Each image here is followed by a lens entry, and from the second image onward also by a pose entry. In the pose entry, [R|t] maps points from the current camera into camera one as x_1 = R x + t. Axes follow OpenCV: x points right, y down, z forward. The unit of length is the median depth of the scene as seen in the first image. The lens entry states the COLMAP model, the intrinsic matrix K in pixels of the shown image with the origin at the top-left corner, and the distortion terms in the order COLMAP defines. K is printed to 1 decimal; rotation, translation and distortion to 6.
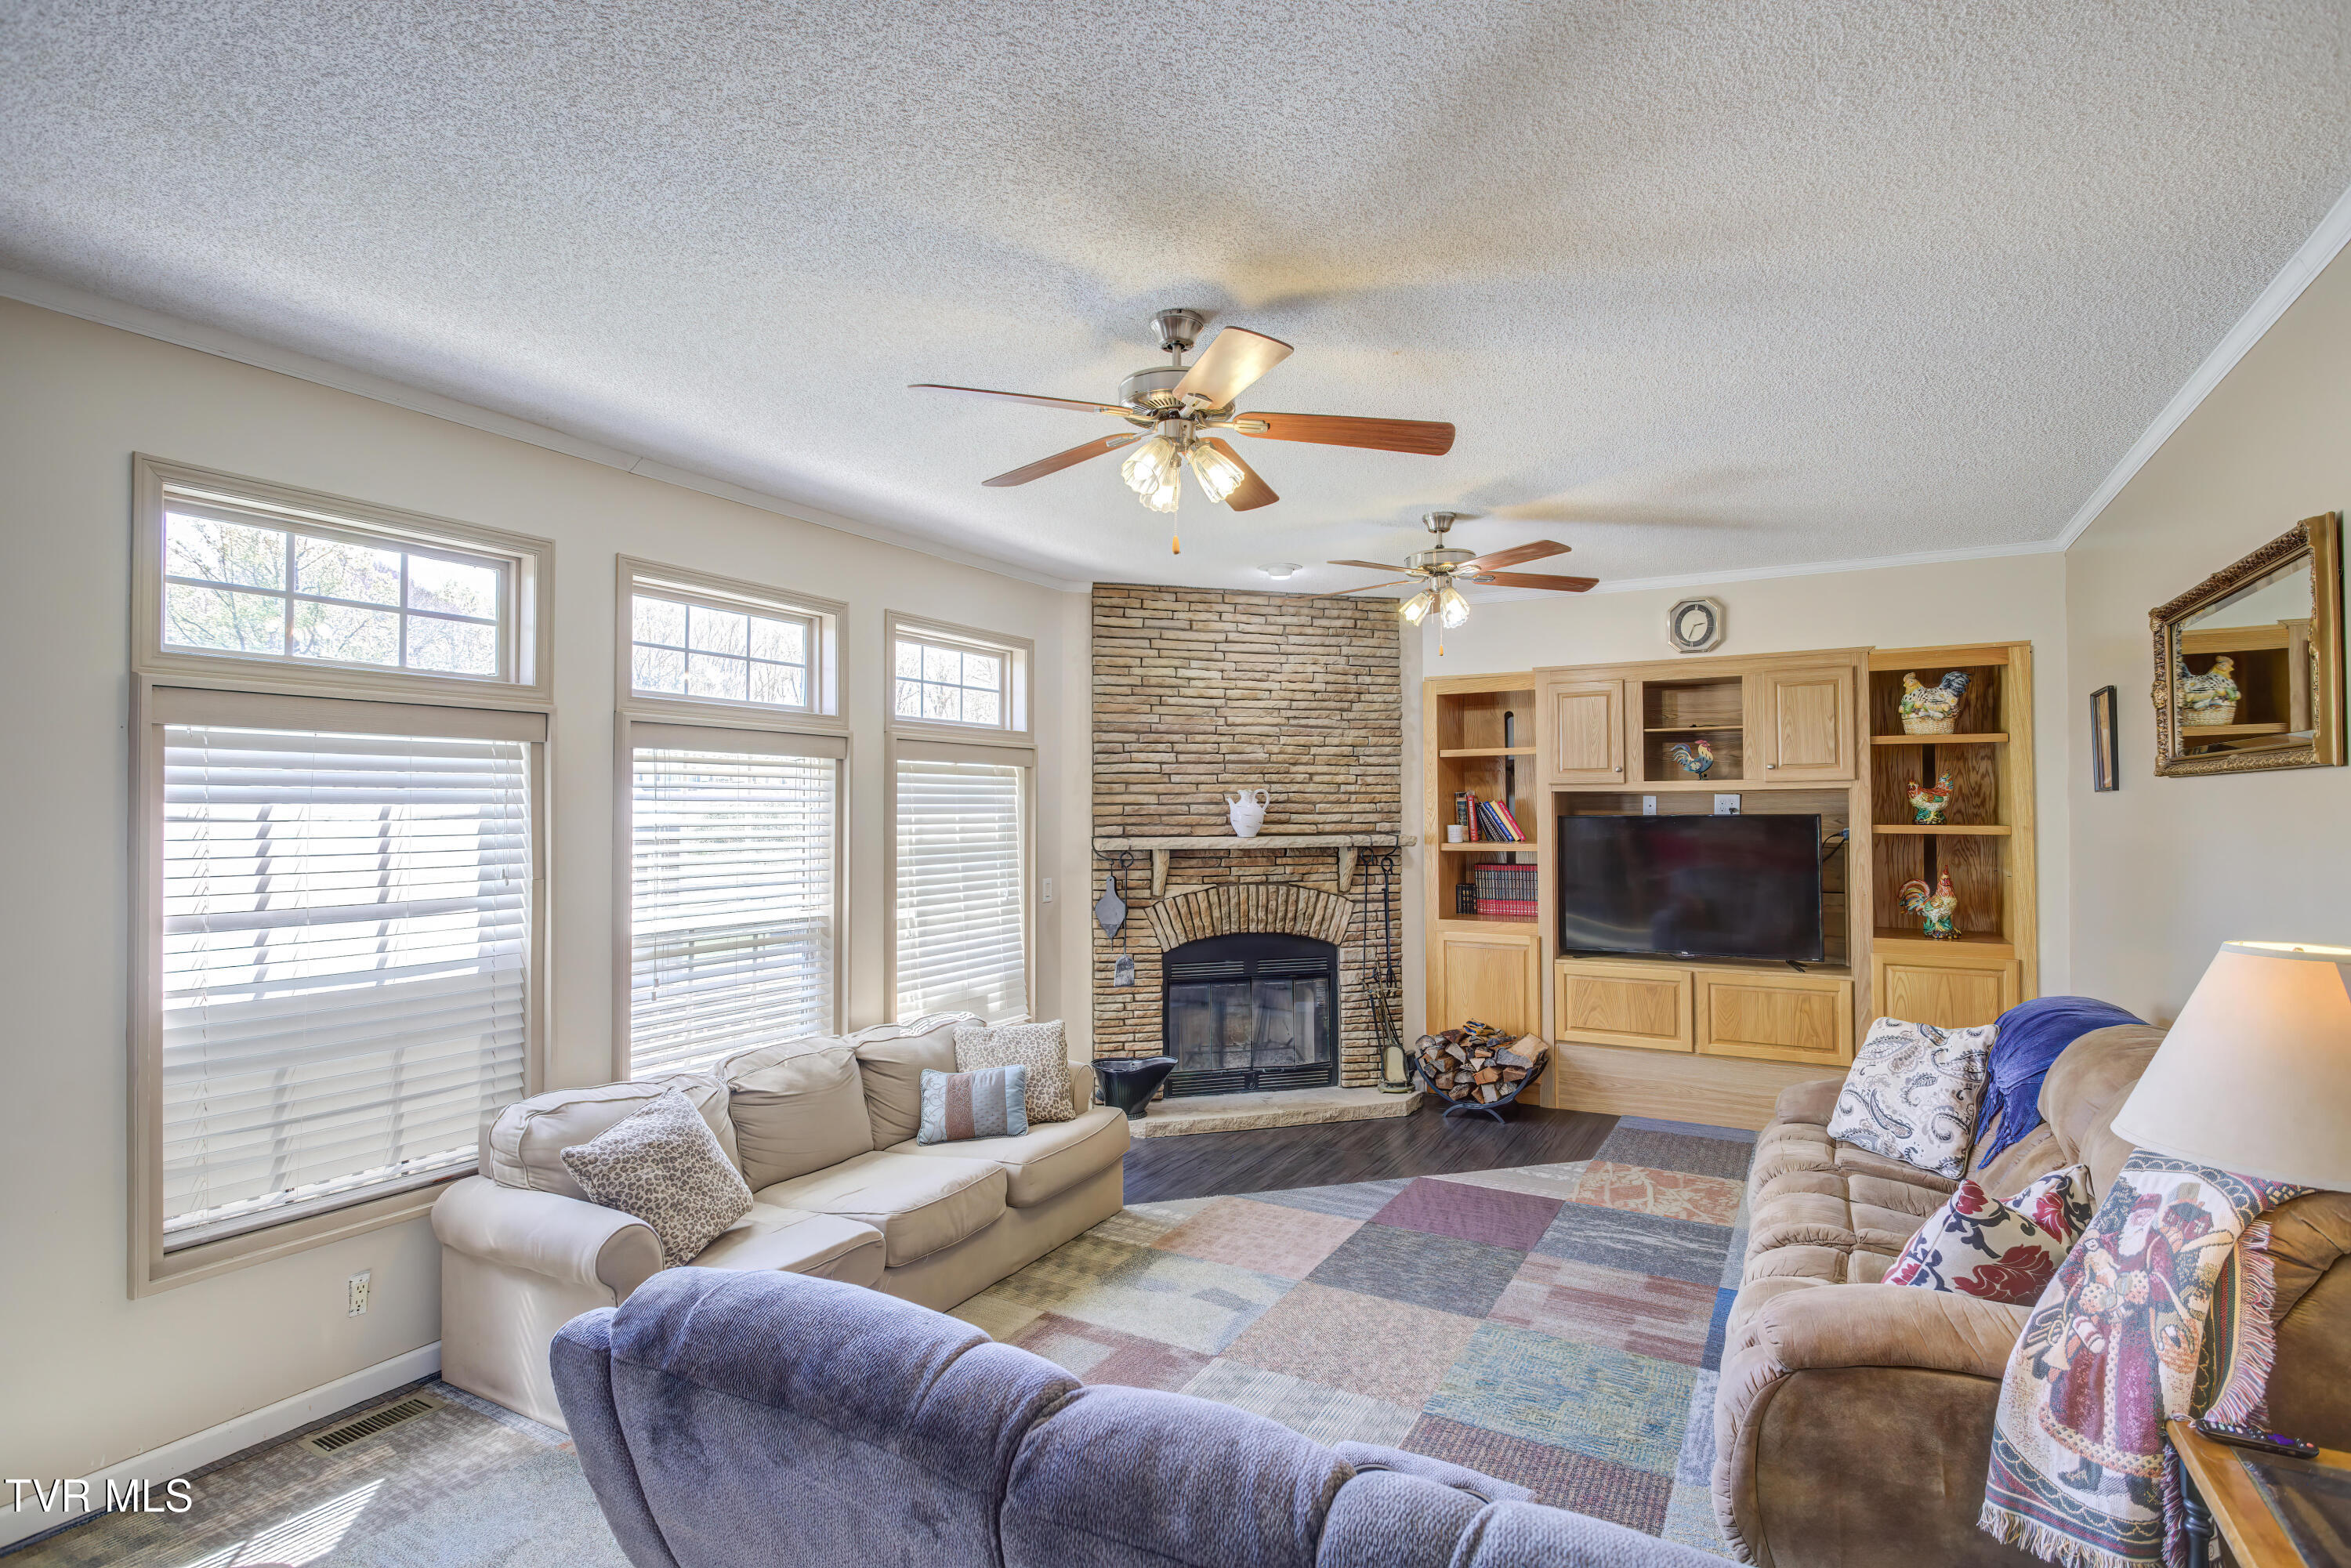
lens RADIAL K [[1140.6, 0, 1179.0], [0, 1140.6, 783.4], [0, 0, 1]] dist [-0.014856, 0.006295]
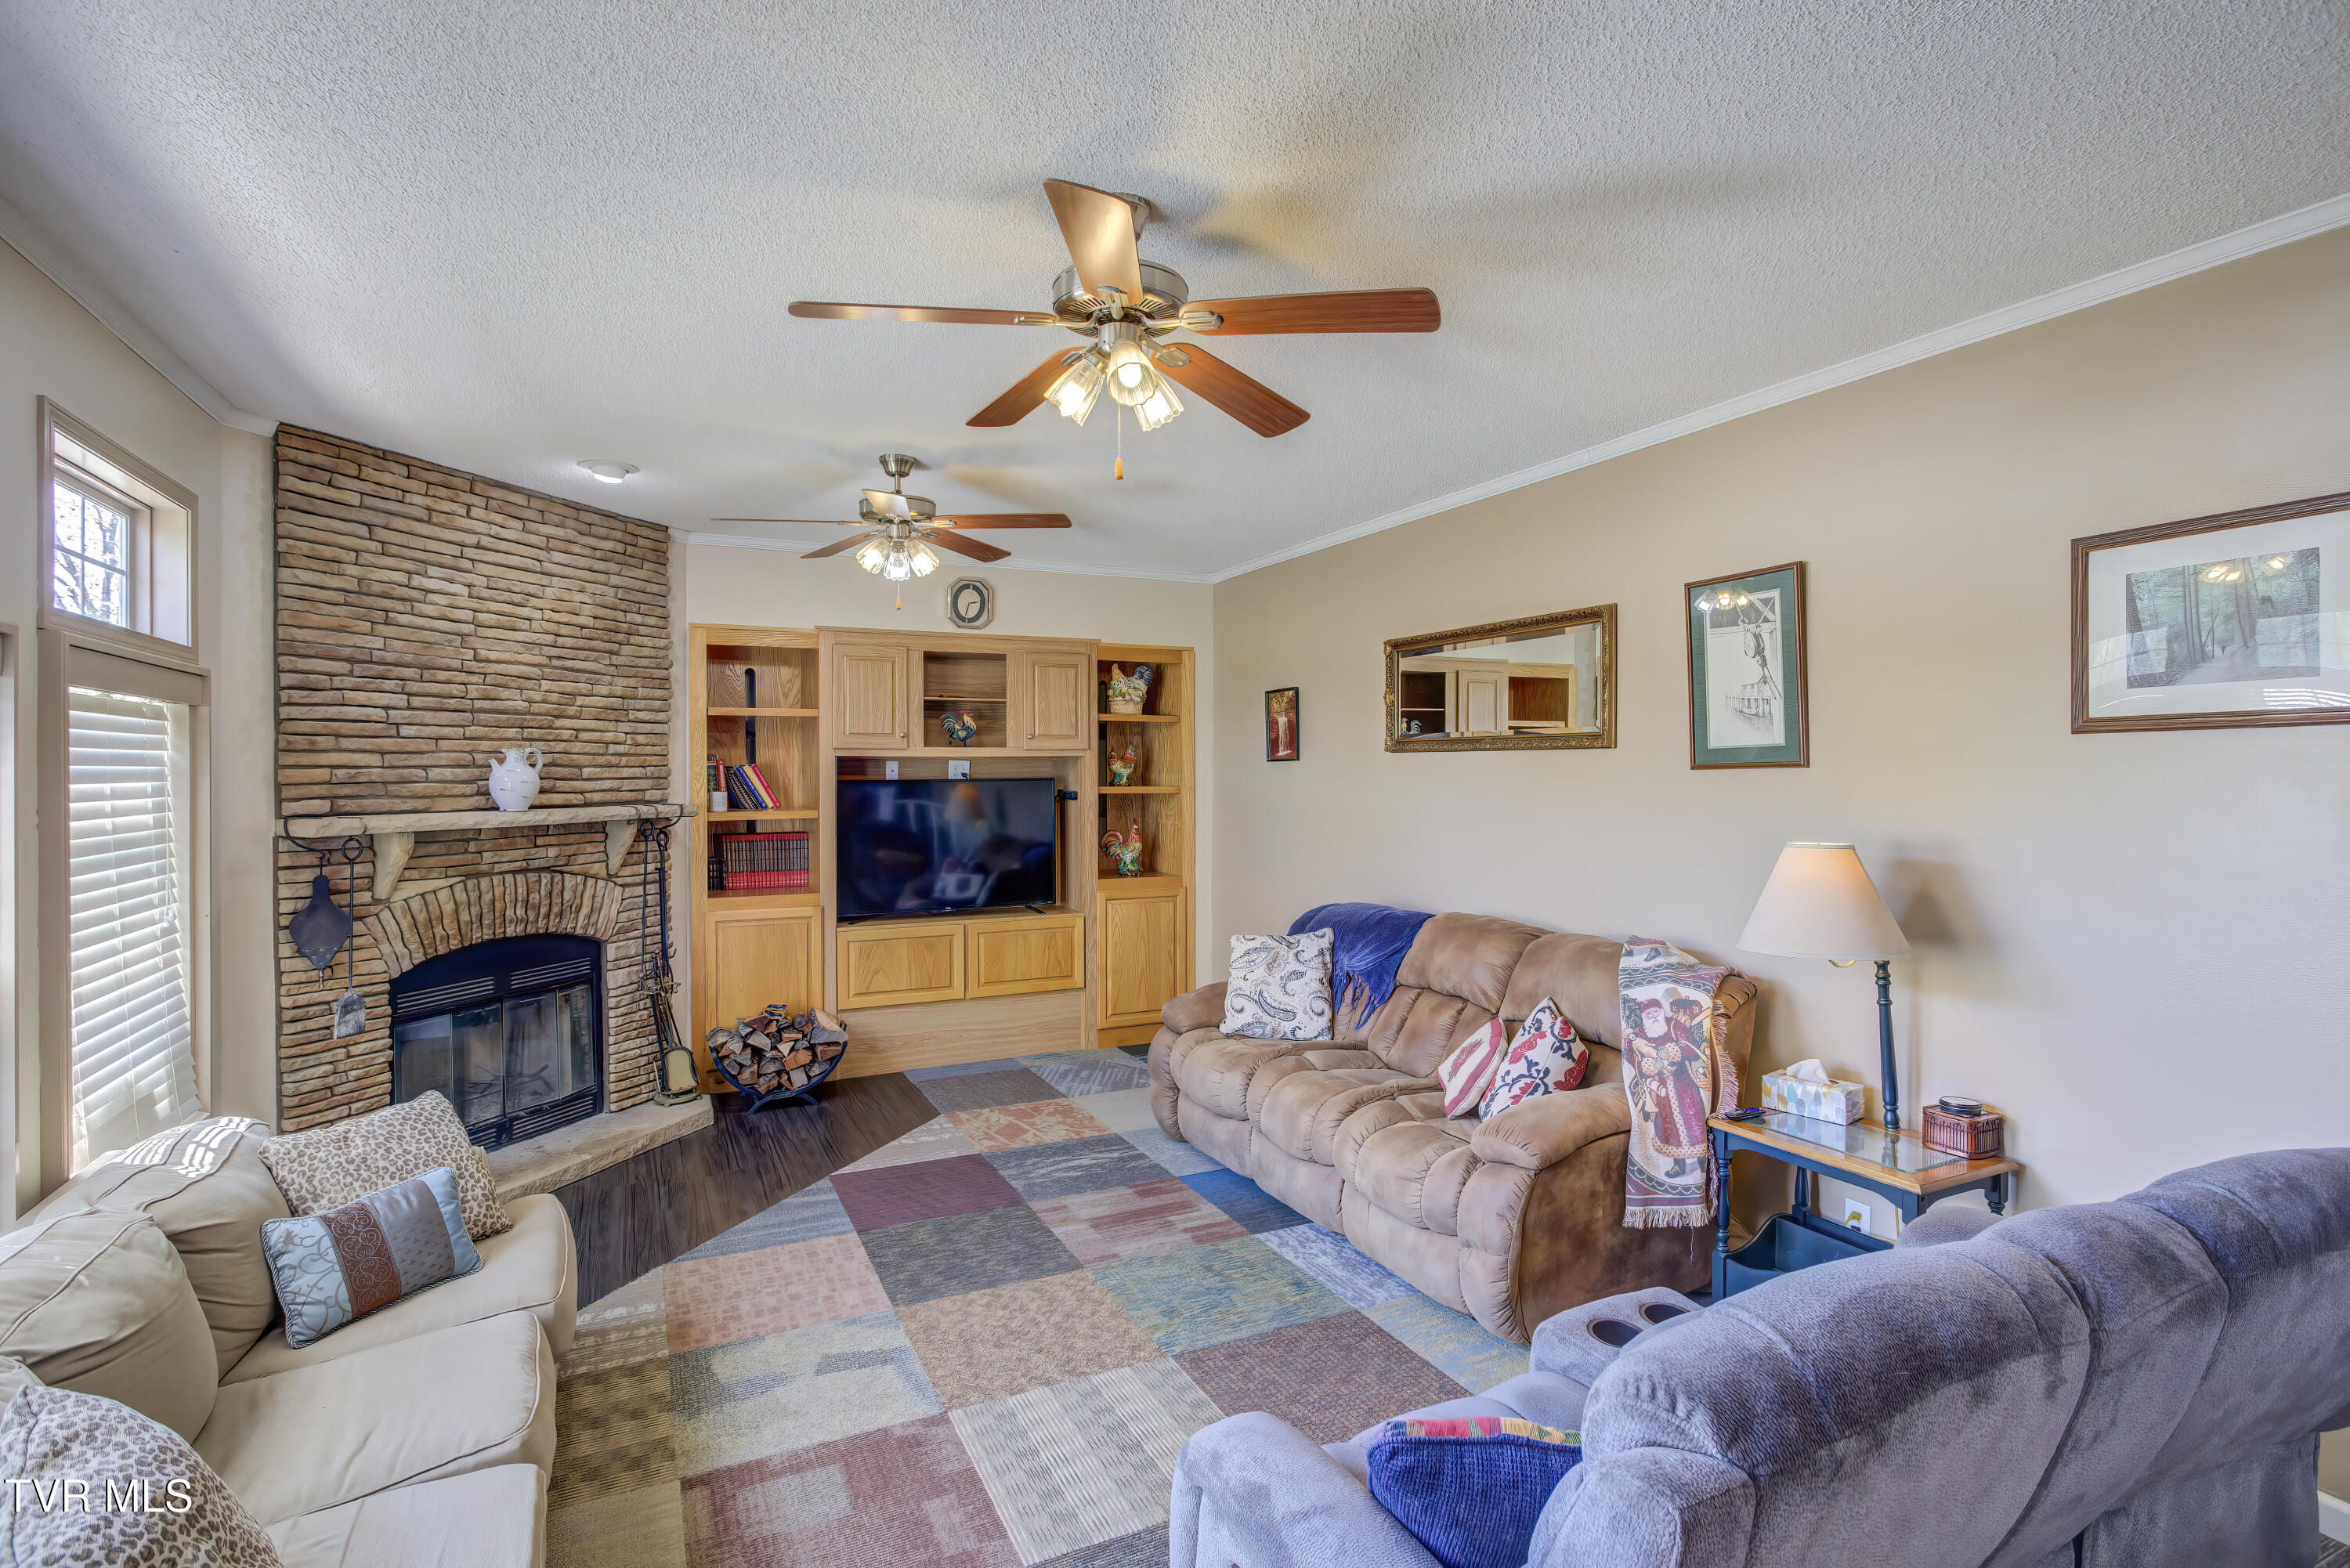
lens RADIAL K [[1140.1, 0, 1180.2], [0, 1140.1, 782.9], [0, 0, 1]] dist [-0.014856, 0.006295]
pose [[0.562042, -0.006906, 0.827080, -0.320783], [-0.016762, 0.999665, 0.019738, 0.006215], [-0.826939, -0.024957, 0.561738, 0.217027]]
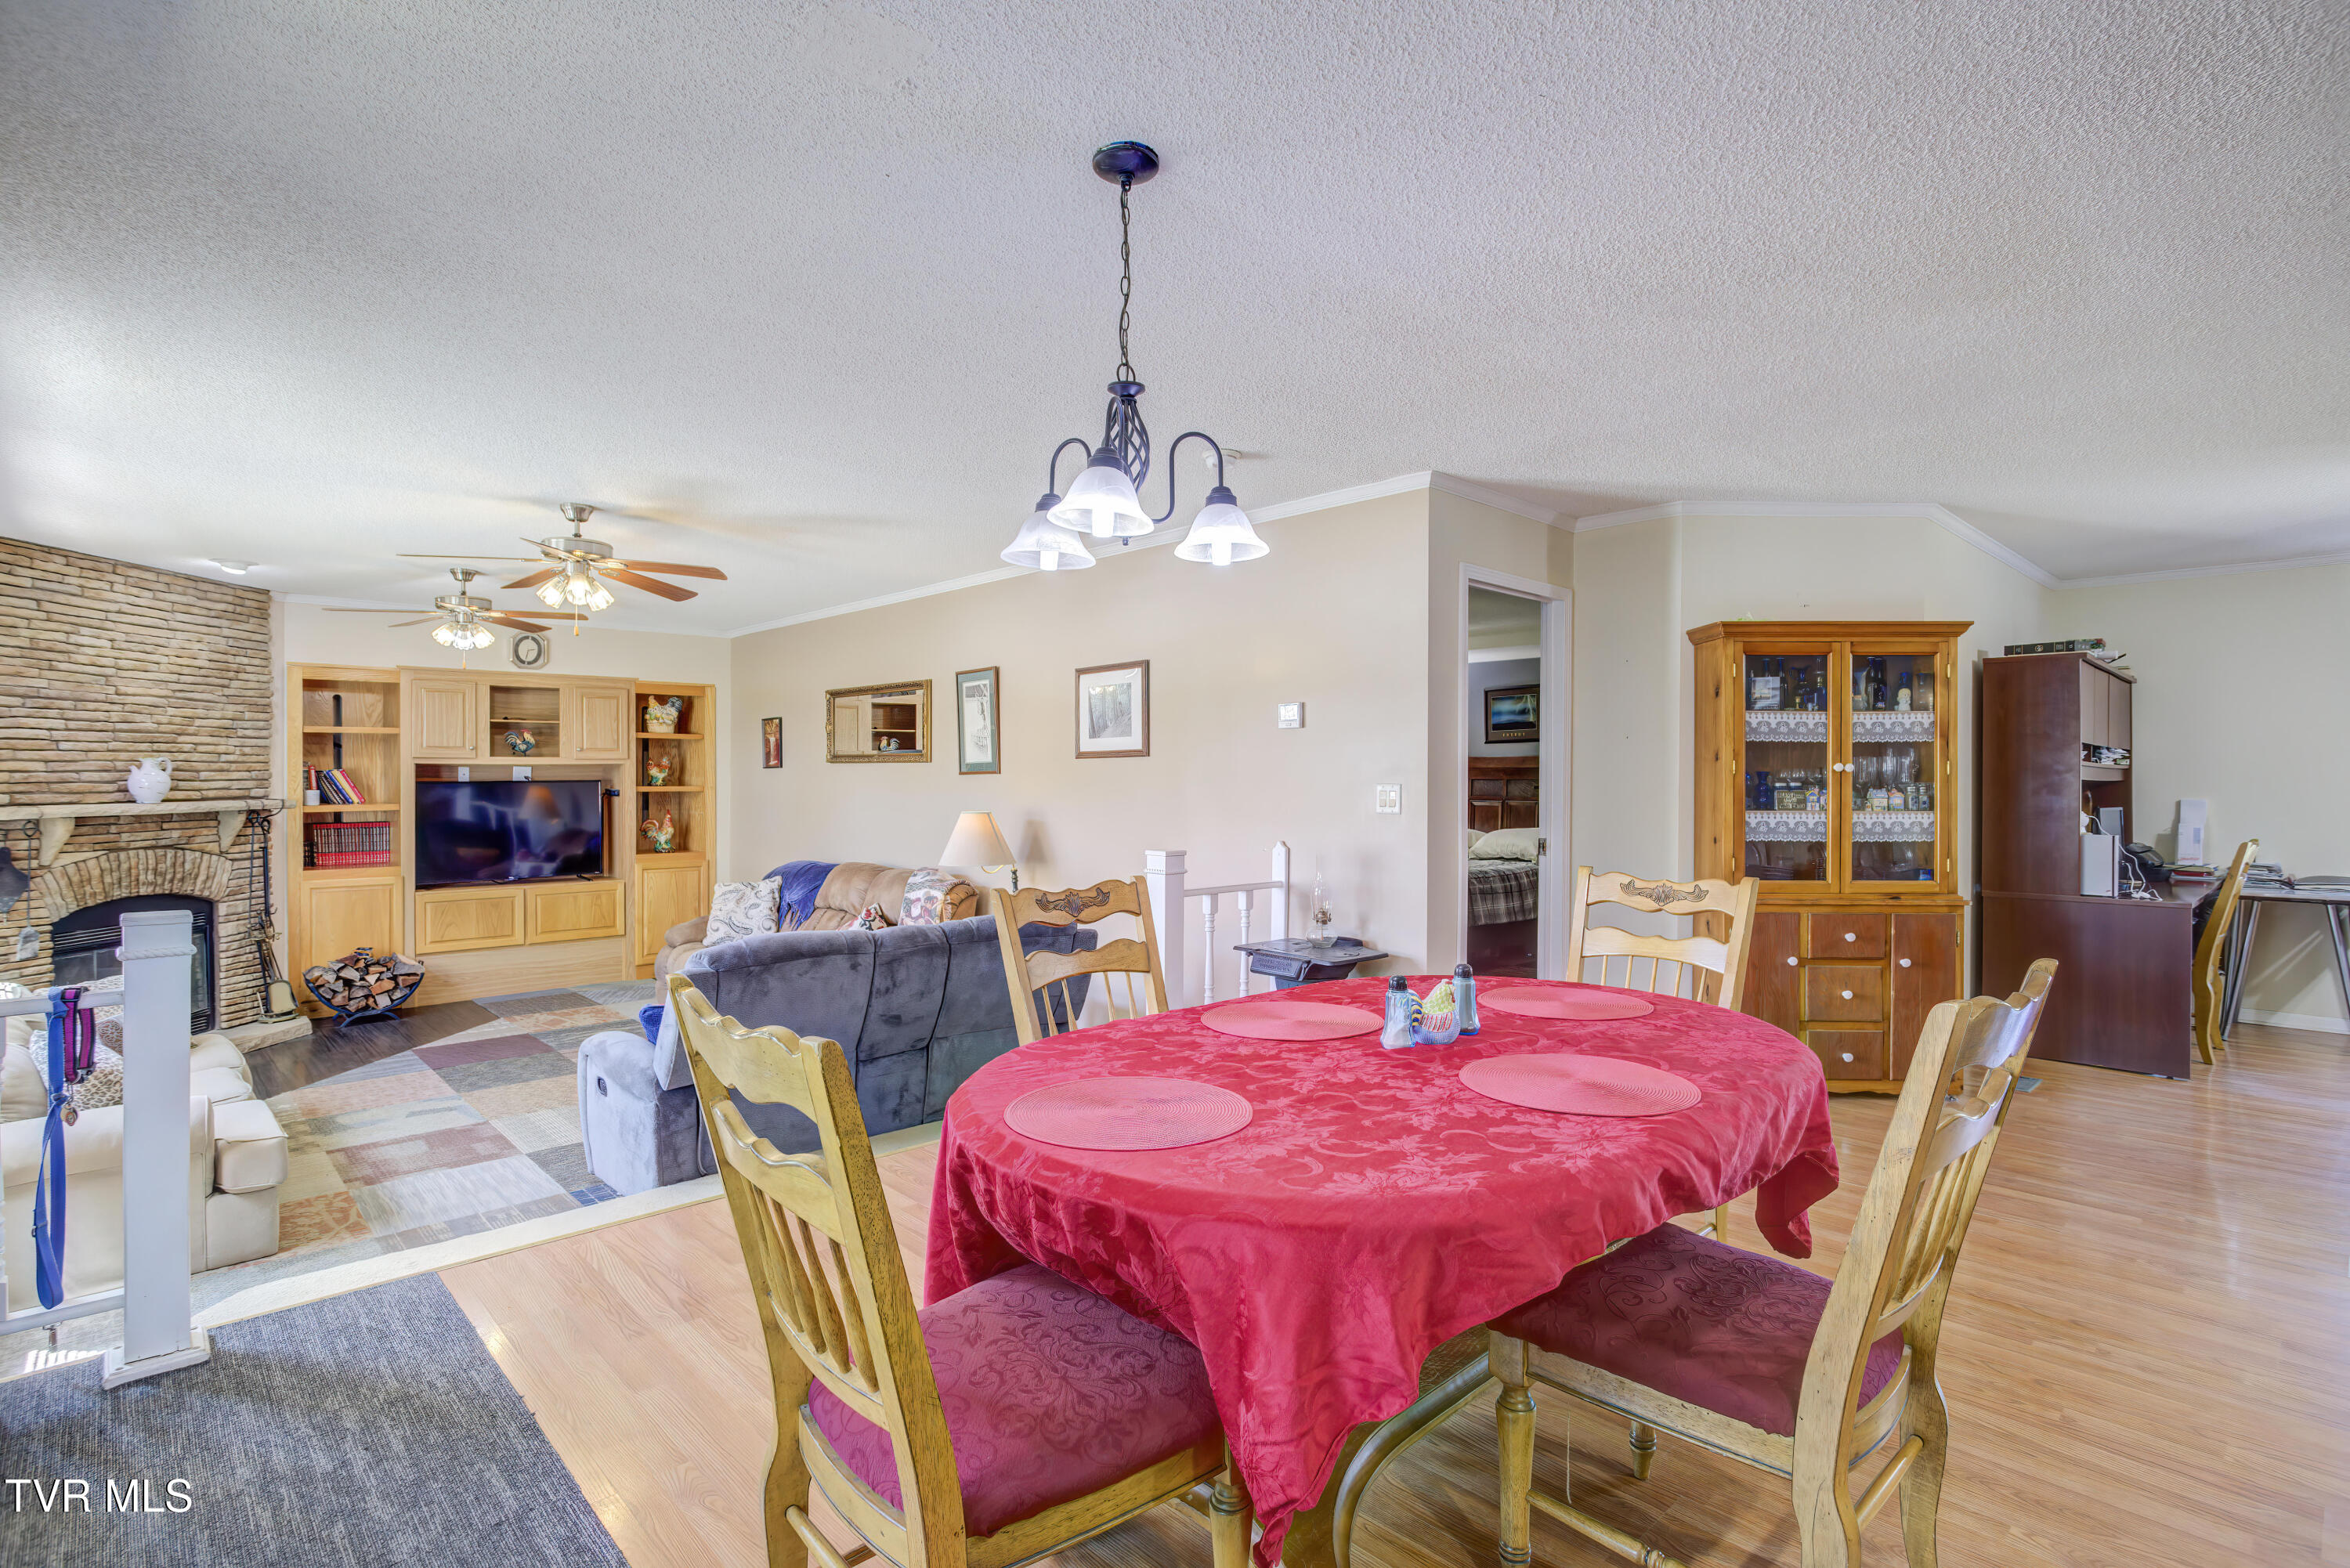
lens RADIAL K [[1140.1, 0, 1175.9], [0, 1140.1, 783.7], [0, 0, 1]] dist [-0.014856, 0.006295]
pose [[0.288075, -0.004756, 0.957596, -0.677403], [-0.020754, 0.999722, 0.011208, -0.002146], [-0.957383, -0.023102, 0.287896, -0.206143]]
